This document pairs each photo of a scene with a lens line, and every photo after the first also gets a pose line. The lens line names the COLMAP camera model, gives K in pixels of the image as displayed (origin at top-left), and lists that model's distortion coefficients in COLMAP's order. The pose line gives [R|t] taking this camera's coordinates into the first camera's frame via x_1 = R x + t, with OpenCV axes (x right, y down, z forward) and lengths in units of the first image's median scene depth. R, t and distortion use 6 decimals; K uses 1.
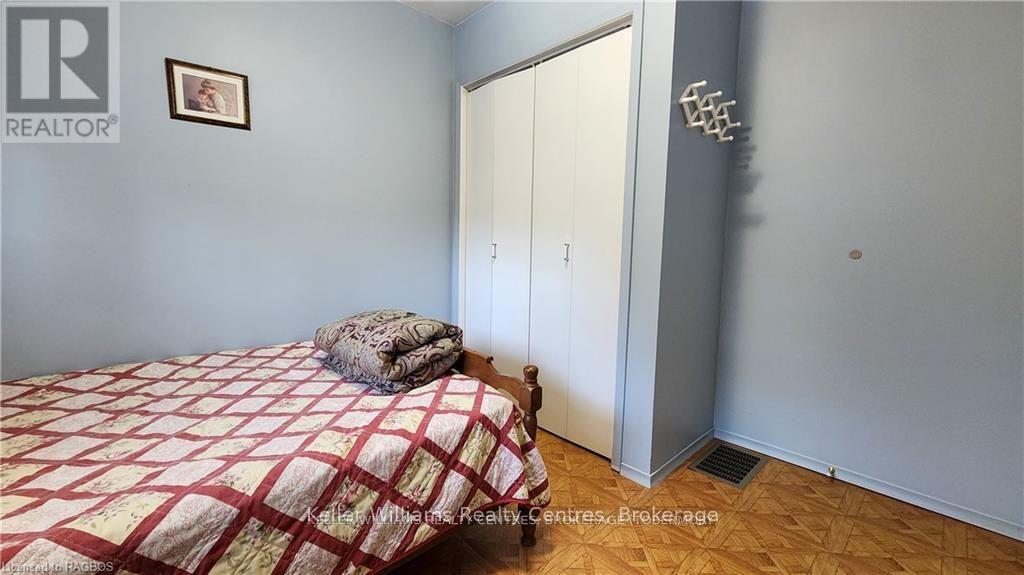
lens RADIAL K [[423.6, 0, 507.7], [0, 423.6, 287.1], [0, 0, 1]] dist [0.000403, 0.000130]
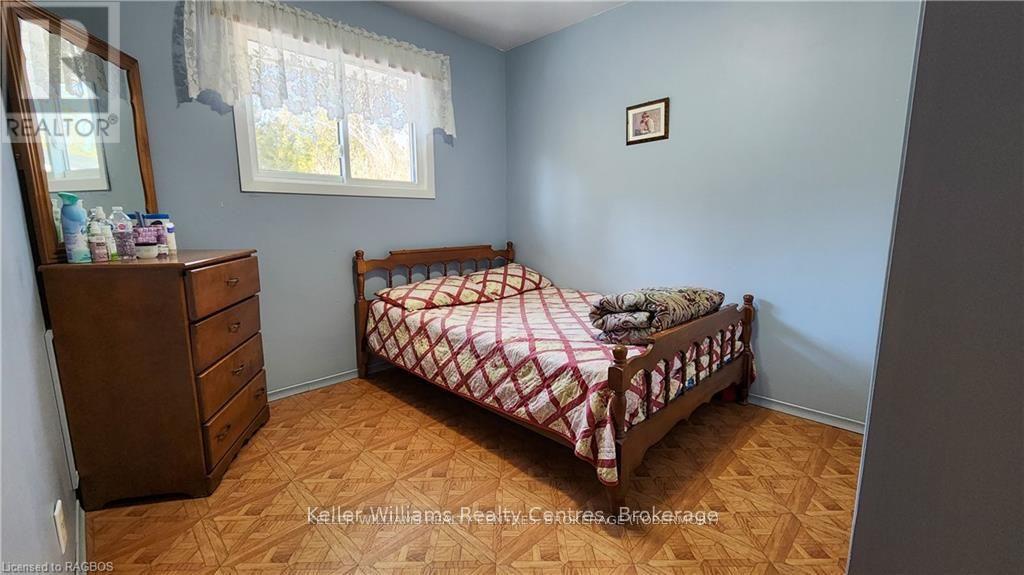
lens RADIAL K [[423.6, 0, 510.2], [0, 423.6, 289.9], [0, 0, 1]] dist [0.000403, 0.000130]
pose [[0.027516, 0.145097, -0.989035, 0.835552], [-0.102325, 0.984621, 0.141603, -0.048906], [0.994370, 0.097306, 0.041940, 0.560330]]
